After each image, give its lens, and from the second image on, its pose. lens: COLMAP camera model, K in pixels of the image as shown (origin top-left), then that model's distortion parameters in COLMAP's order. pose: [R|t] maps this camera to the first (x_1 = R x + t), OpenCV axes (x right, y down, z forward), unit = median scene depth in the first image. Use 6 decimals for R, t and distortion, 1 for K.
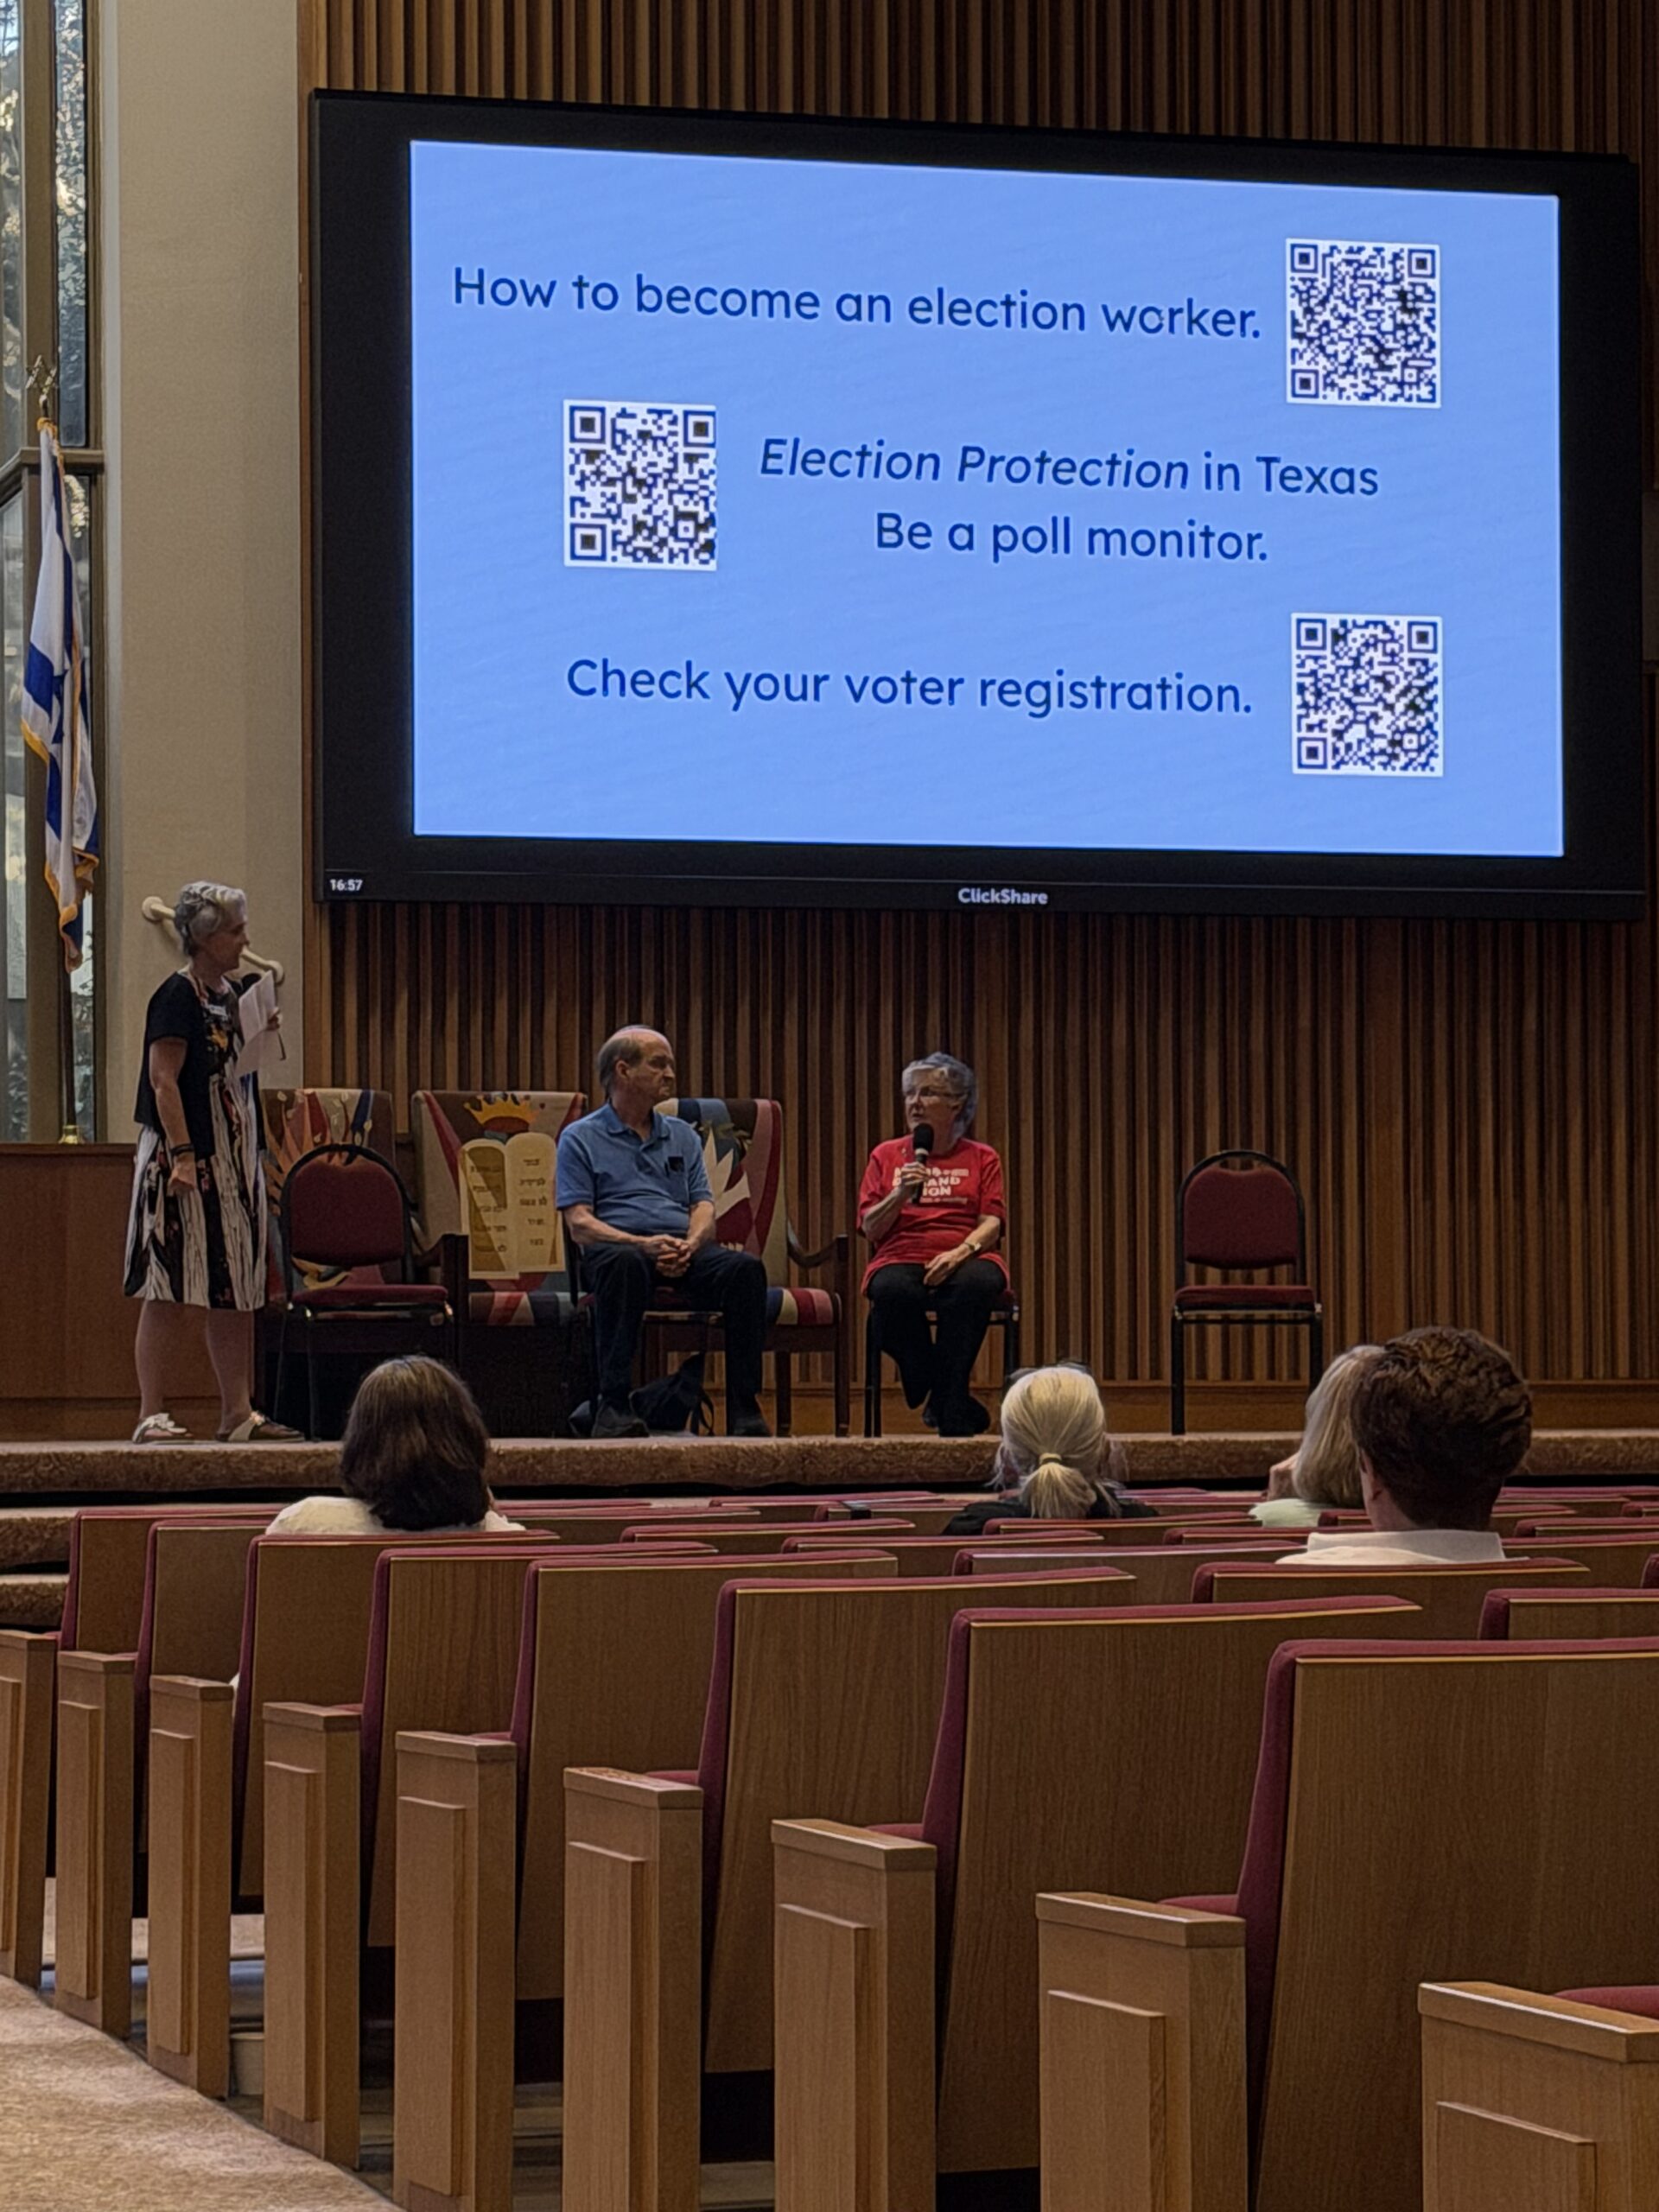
lens RADIAL K [[6556.1, 0, 829.5], [0, 6556.1, 1106.0], [0, 0, 1]] dist [0.131597, 0.699476]
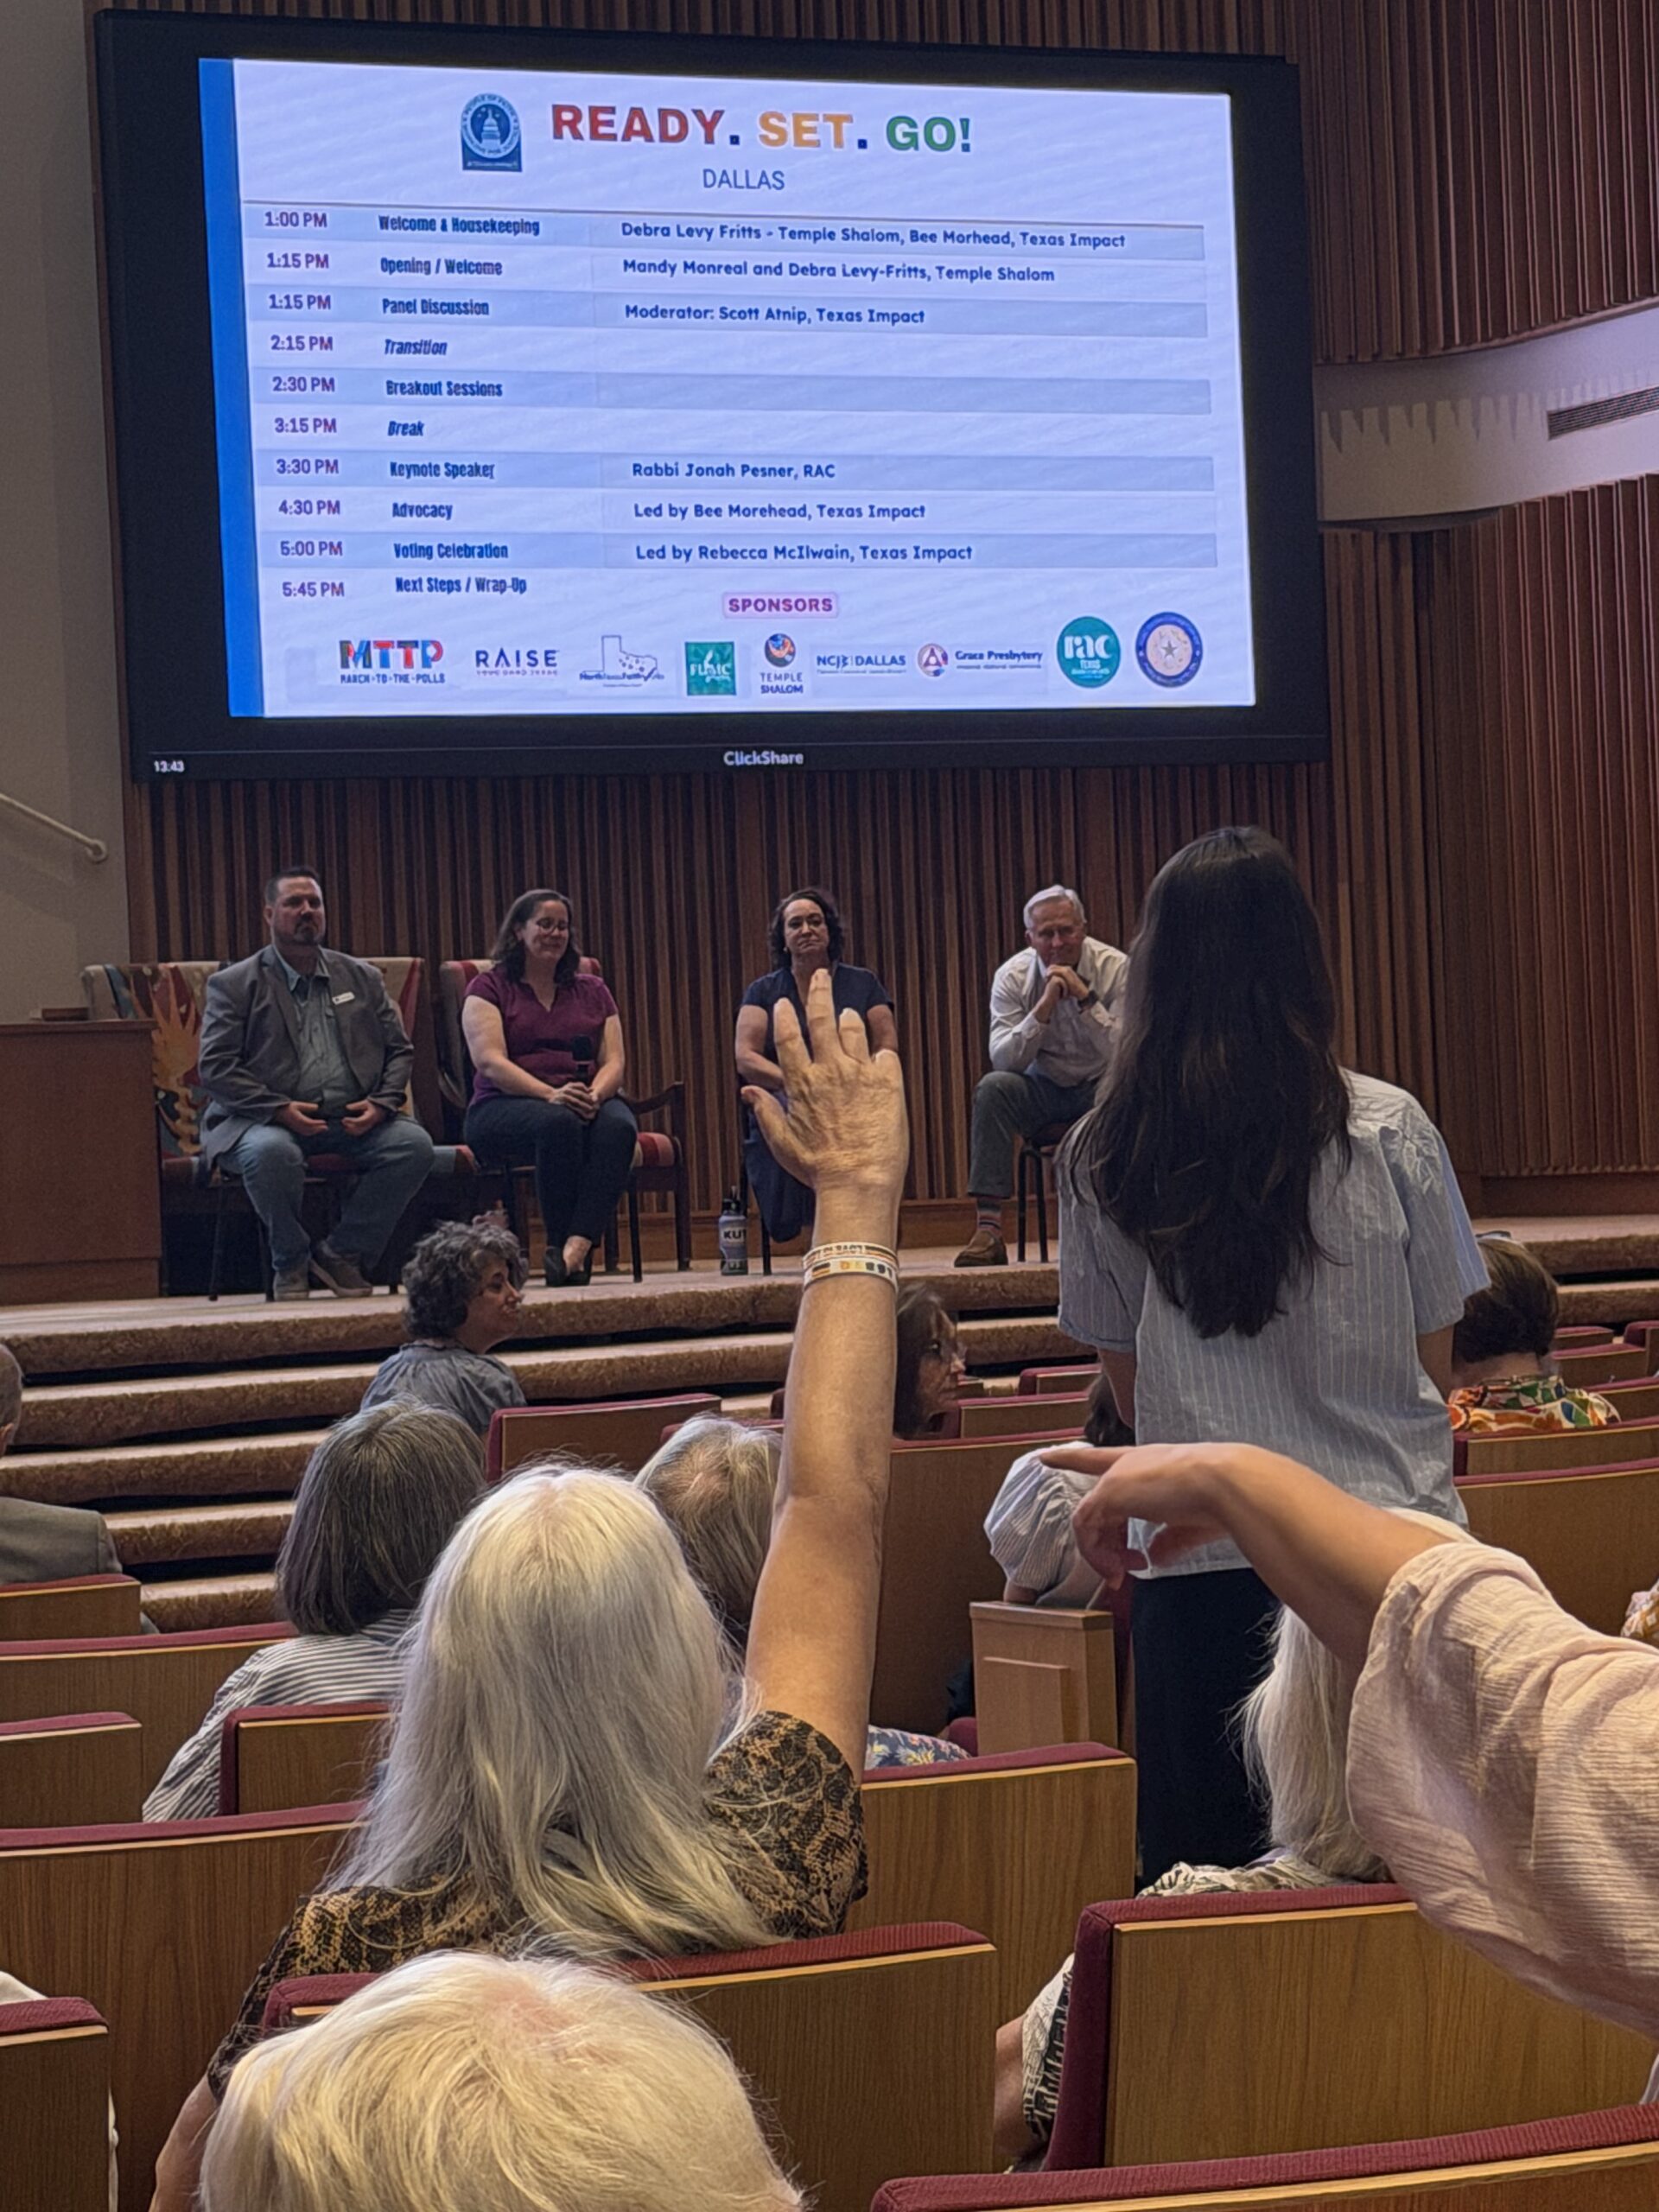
lens RADIAL K [[5963.9, 0, 829.5], [0, 5963.9, 1106.0], [0, 0, 1]] dist [0.104046, 0.165303]
pose [[0.989986, -0.037300, 0.136150, -0.100179], [0.032733, 0.998829, 0.035629, -0.009736], [-0.137320, -0.030816, 0.990047, 0.030570]]
